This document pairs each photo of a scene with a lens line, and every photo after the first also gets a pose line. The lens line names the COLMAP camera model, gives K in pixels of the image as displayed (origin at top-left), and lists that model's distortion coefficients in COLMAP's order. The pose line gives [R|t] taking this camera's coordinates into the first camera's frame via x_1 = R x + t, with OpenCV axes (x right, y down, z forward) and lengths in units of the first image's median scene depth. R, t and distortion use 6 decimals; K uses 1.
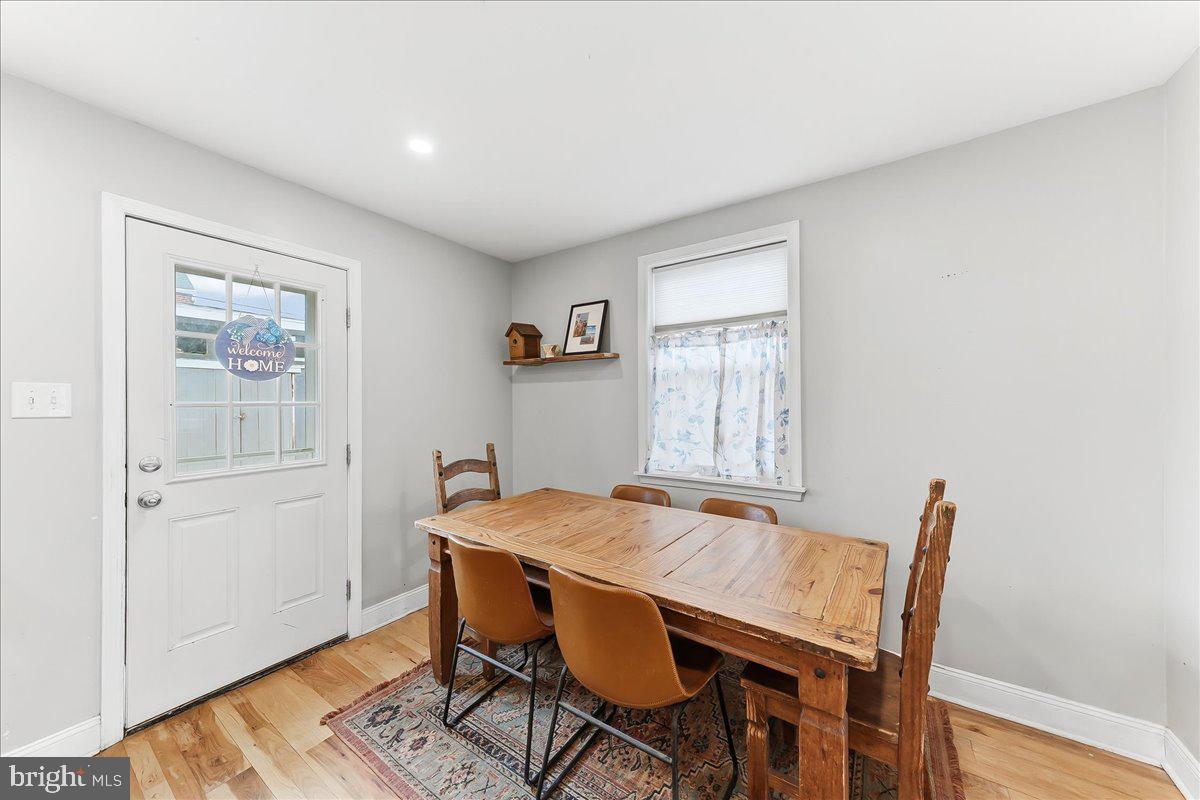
lens RADIAL K [[416.2, 0, 600.0], [0, 416.2, 400.0], [0, 0, 1]] dist [0.005419, -0.000050]
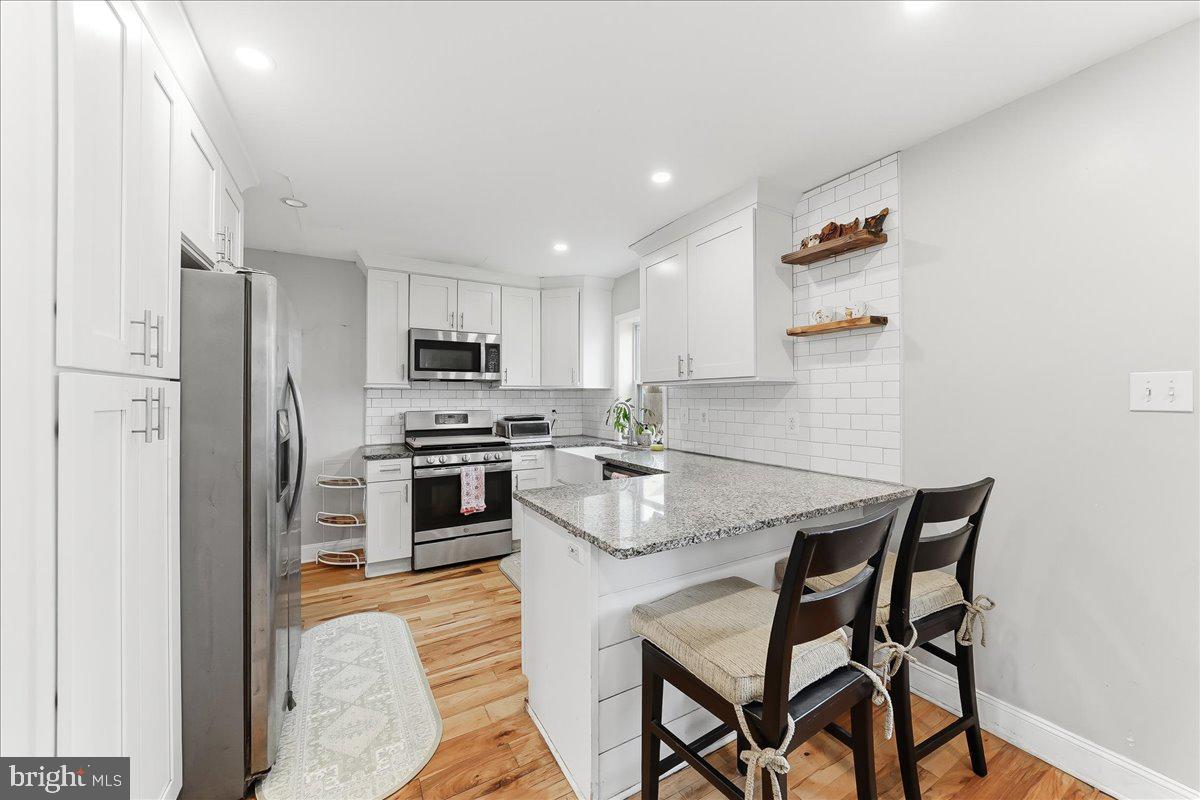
lens RADIAL K [[444.0, 0, 609.1], [0, 444.0, 394.9], [0, 0, 1]] dist [-0.006059, -0.000084]
pose [[-0.432494, -0.000351, -0.901637, 0.000897], [0.007888, 0.999960, -0.004173, 0.001599], [0.901602, -0.008917, -0.432475, 0.227243]]
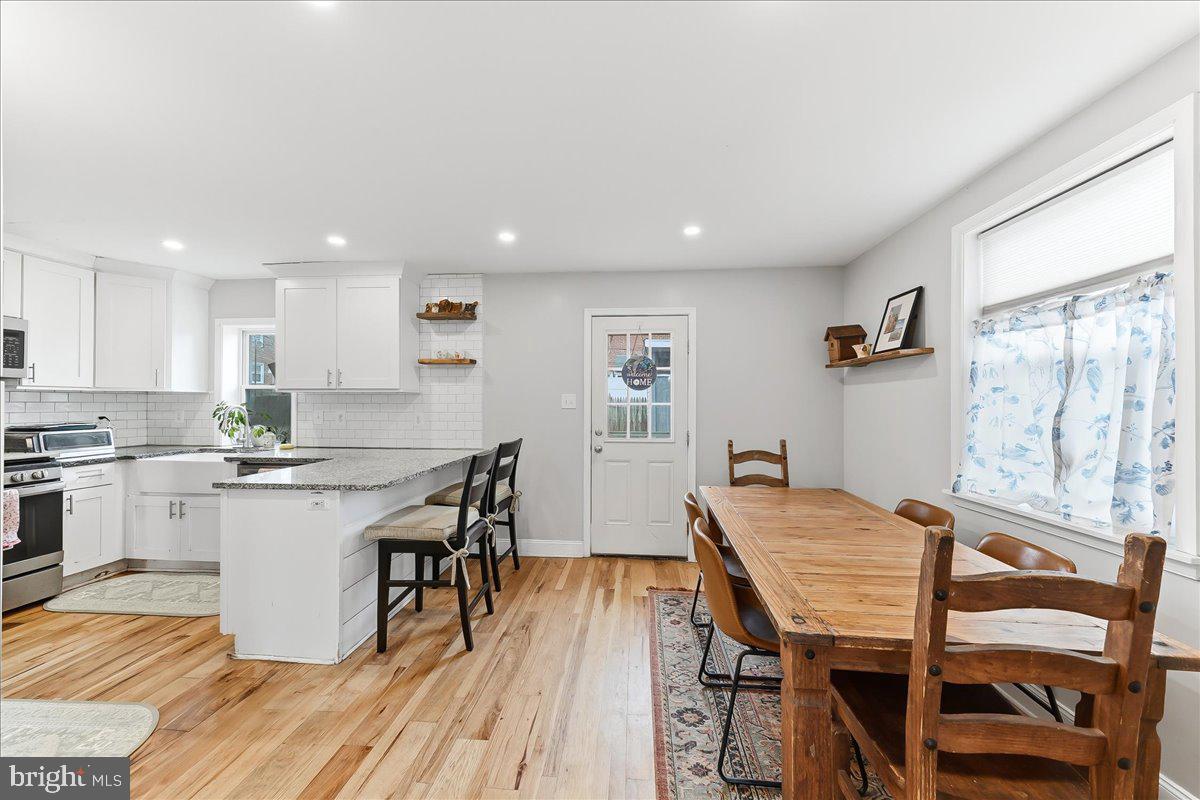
lens RADIAL K [[416.2, 0, 600.0], [0, 416.2, 400.0], [0, 0, 1]] dist [0.005419, -0.000050]
pose [[0.487554, -0.000453, -0.873093, 0.531764], [-0.001737, 0.999997, -0.001489, -0.002919], [0.873091, 0.002243, 0.487552, -0.002571]]
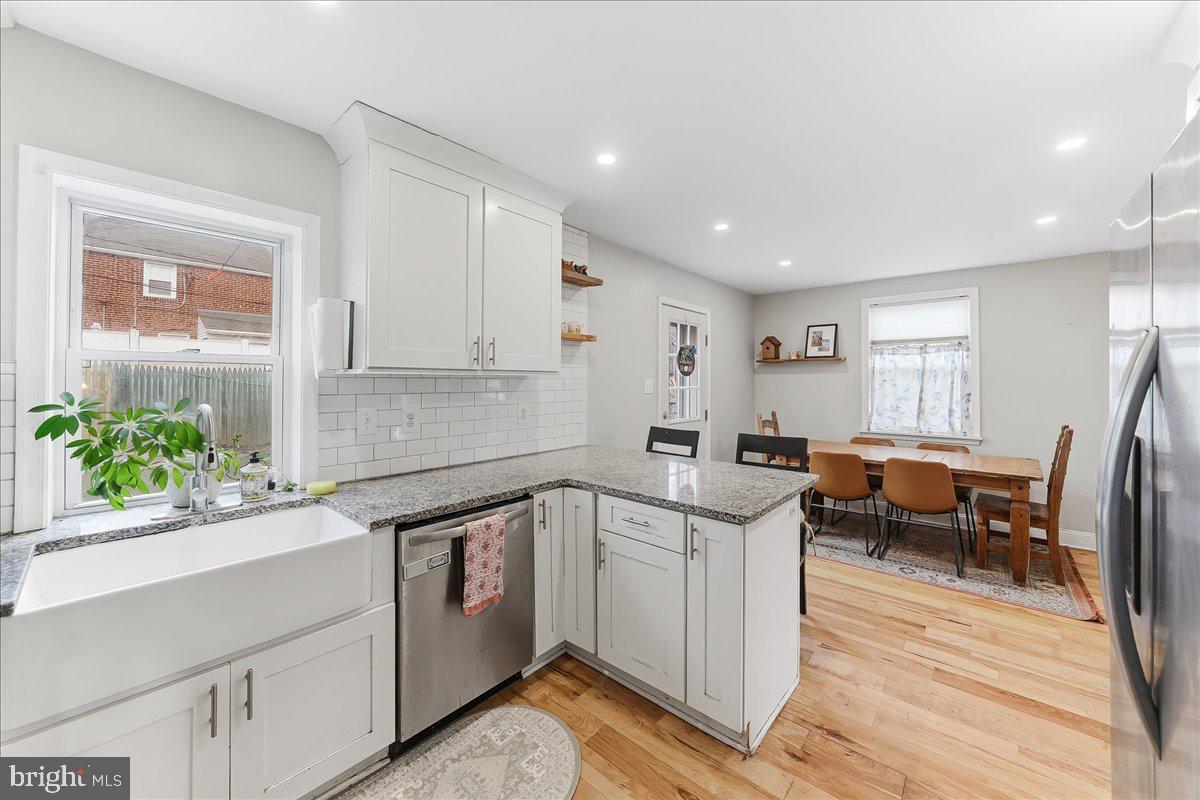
lens RADIAL K [[447.9, 0, 599.9], [0, 447.9, 377.9], [0, 0, 1]] dist [-0.006453, -0.000077]
pose [[0.992585, 0.006733, -0.121365, -0.805094], [-0.007078, 0.999972, -0.002415, -0.024416], [0.121345, 0.003256, 0.992605, -0.973170]]
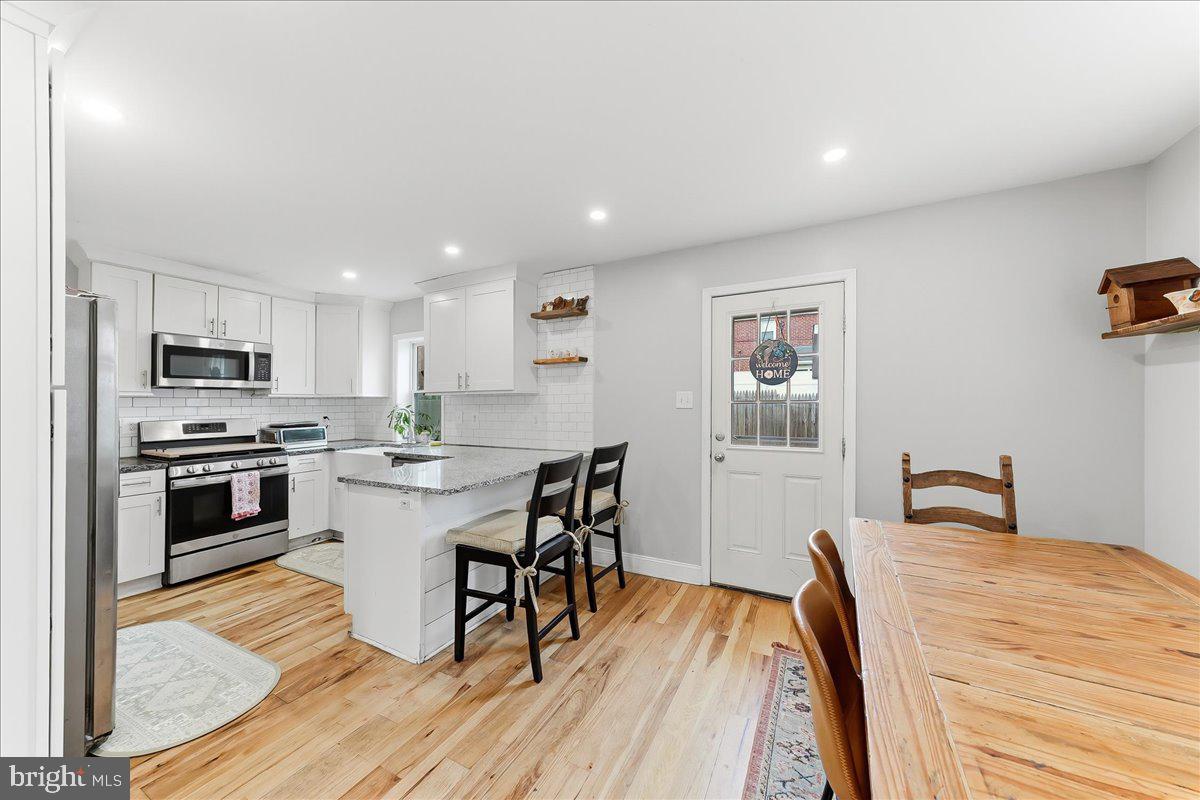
lens RADIAL K [[412.2, 0, 606.0], [0, 412.2, 405.2], [0, 0, 1]] dist [0.003172, -0.000092]
pose [[0.112266, 0.007161, -0.993652, 0.400388], [0.011260, 0.999901, 0.008478, 0.002114], [0.993614, -0.012141, 0.112174, 0.247758]]
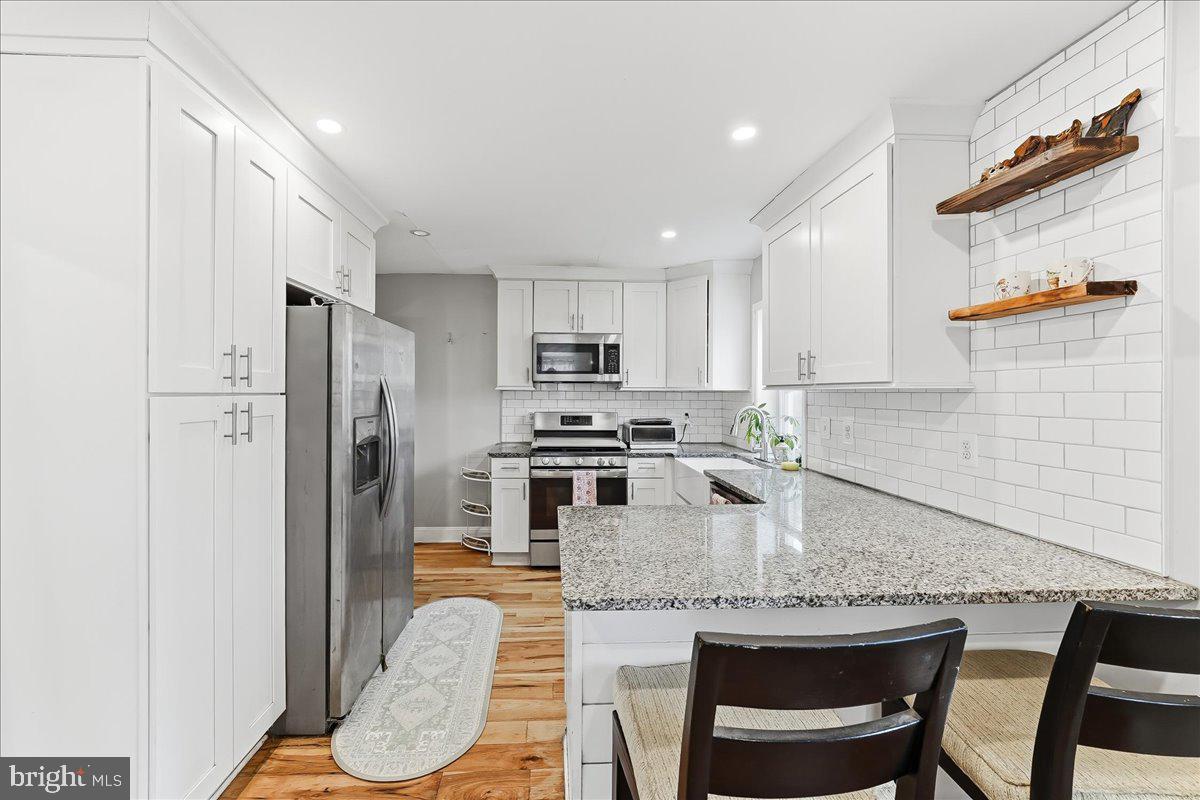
lens RADIAL K [[469.4, 0, 578.4], [0, 469.4, 391.8], [0, 0, 1]] dist [-0.002018, 0.000068]
pose [[-0.802863, 0.000406, -0.596163, -0.198944], [0.001623, 0.999998, -0.001504, -0.025050], [0.596161, -0.002175, -0.802862, 0.395061]]
